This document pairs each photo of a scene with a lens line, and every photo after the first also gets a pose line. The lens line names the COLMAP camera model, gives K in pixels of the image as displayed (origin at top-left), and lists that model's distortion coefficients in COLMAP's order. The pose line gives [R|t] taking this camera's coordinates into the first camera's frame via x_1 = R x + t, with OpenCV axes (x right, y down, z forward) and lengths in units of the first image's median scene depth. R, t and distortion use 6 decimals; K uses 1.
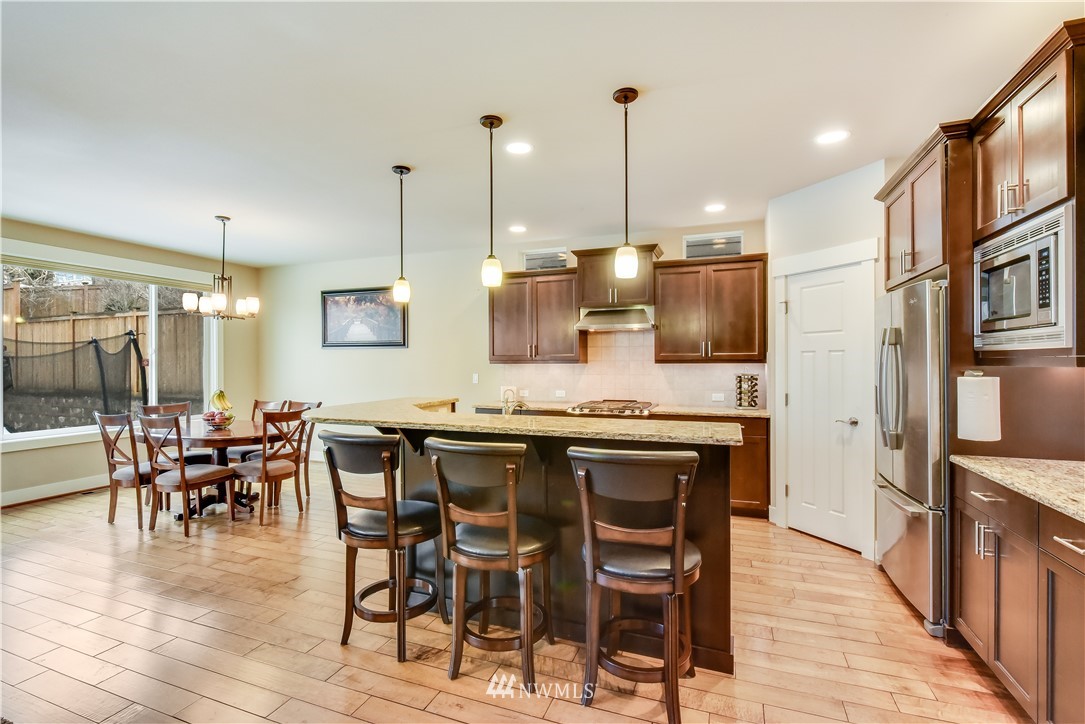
lens RADIAL K [[494.2, 0, 542.5], [0, 494.2, 362.0], [0, 0, 1]] dist [-0.001141, -0.000437]
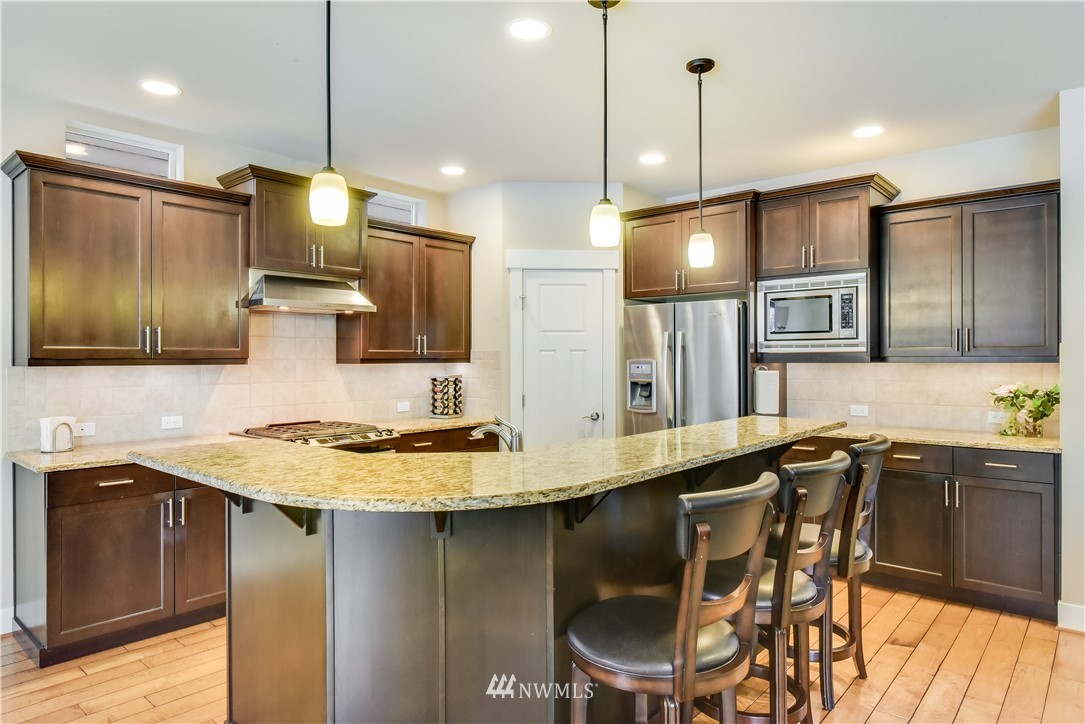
lens RADIAL K [[658.5, 0, 542.9], [0, 658.5, 360.6], [0, 0, 1]] dist [-0.001295, -0.000226]
pose [[0.342147, 0.000573, 0.939646, -0.542574], [0.002961, 0.999994, -0.001688, 0.001032], [-0.939642, 0.003360, 0.342144, 0.439194]]
